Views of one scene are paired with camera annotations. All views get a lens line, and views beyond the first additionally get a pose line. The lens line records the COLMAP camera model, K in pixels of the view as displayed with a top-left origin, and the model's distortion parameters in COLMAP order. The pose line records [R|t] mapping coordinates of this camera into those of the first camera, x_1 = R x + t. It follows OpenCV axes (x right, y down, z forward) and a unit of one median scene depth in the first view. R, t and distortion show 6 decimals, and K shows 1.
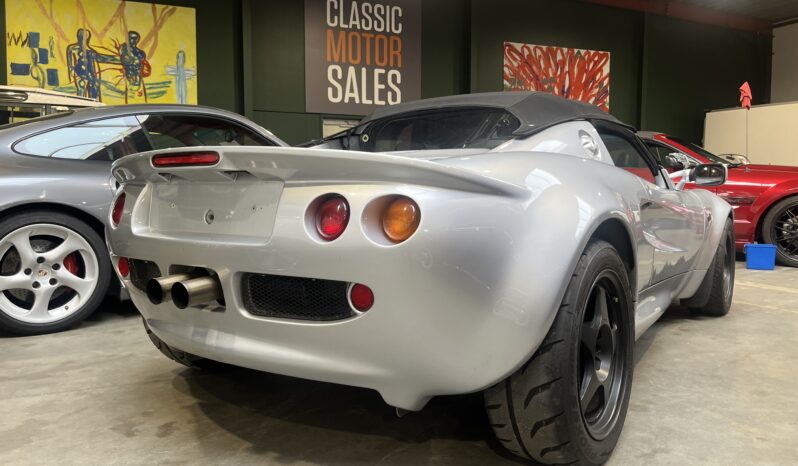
lens RADIAL K [[605.5, 0, 399.8], [0, 605.5, 218.0], [0, 0, 1]] dist [0.084267, -0.119979]
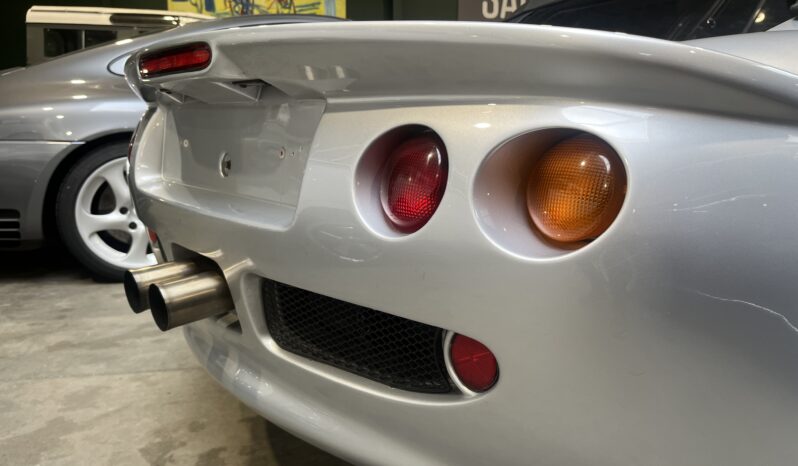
lens RADIAL K [[605.5, 0, 399.8], [0, 605.5, 218.0], [0, 0, 1]] dist [0.084267, -0.119979]
pose [[0.968501, 0.038545, -0.246008, -0.006599], [-0.008738, 0.992599, 0.121123, -0.019548], [0.248856, -0.115158, 0.961670, 0.406136]]
